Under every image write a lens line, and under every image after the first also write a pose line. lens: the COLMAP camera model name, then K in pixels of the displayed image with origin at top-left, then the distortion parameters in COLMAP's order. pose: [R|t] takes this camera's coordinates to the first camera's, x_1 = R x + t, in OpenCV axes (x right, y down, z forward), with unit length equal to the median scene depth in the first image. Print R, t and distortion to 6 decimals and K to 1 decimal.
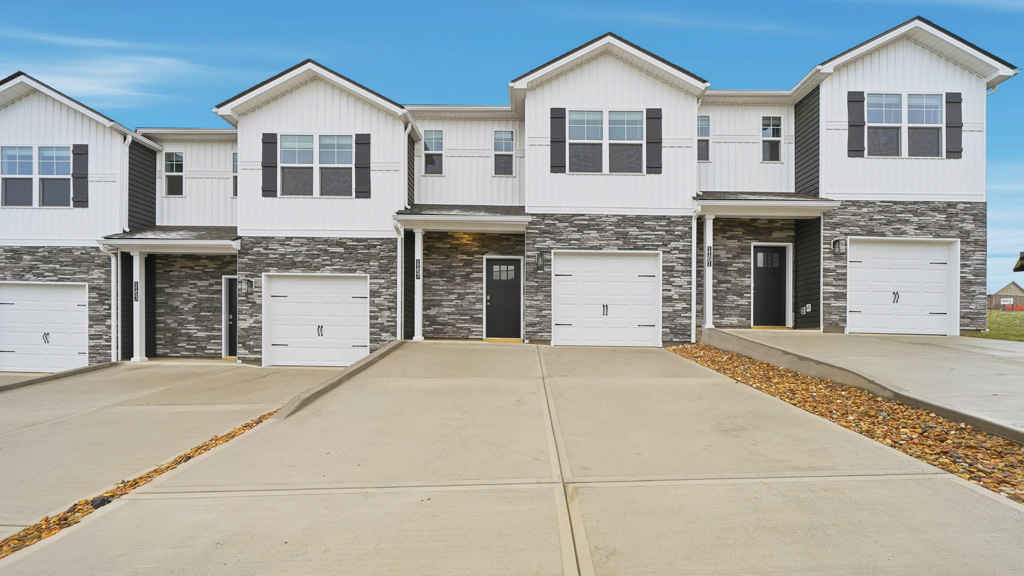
lens RADIAL K [[395.7, 0, 510.7], [0, 395.7, 309.2], [0, 0, 1]] dist [-0.005795, -0.000043]
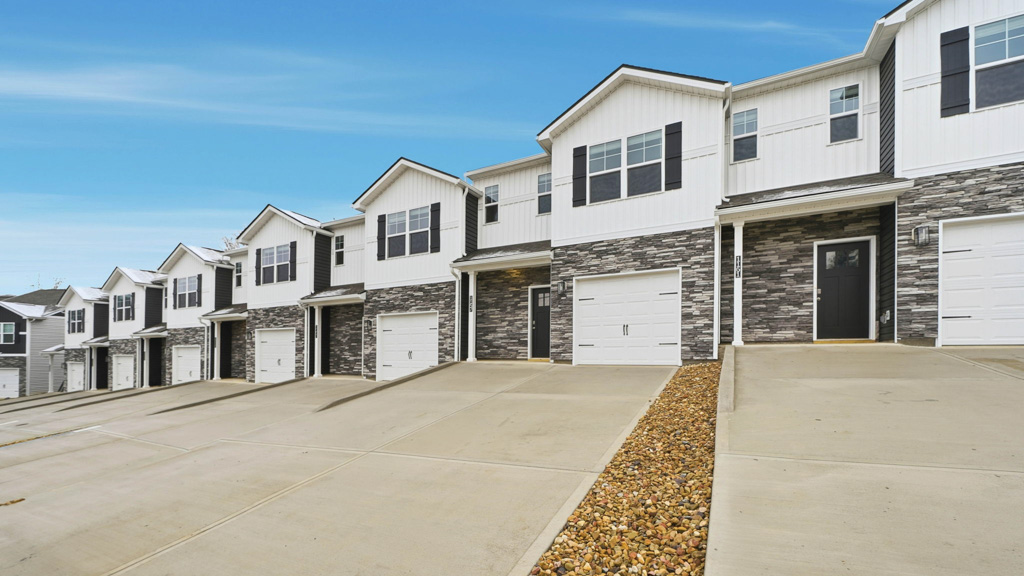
lens RADIAL K [[395.7, 0, 510.7], [0, 395.7, 309.2], [0, 0, 1]] dist [-0.005795, -0.000043]
pose [[0.896746, -0.068445, -0.437221, 0.417623], [0.052410, 0.997440, -0.048651, -0.017078], [0.439431, 0.020712, 0.898037, -0.063009]]
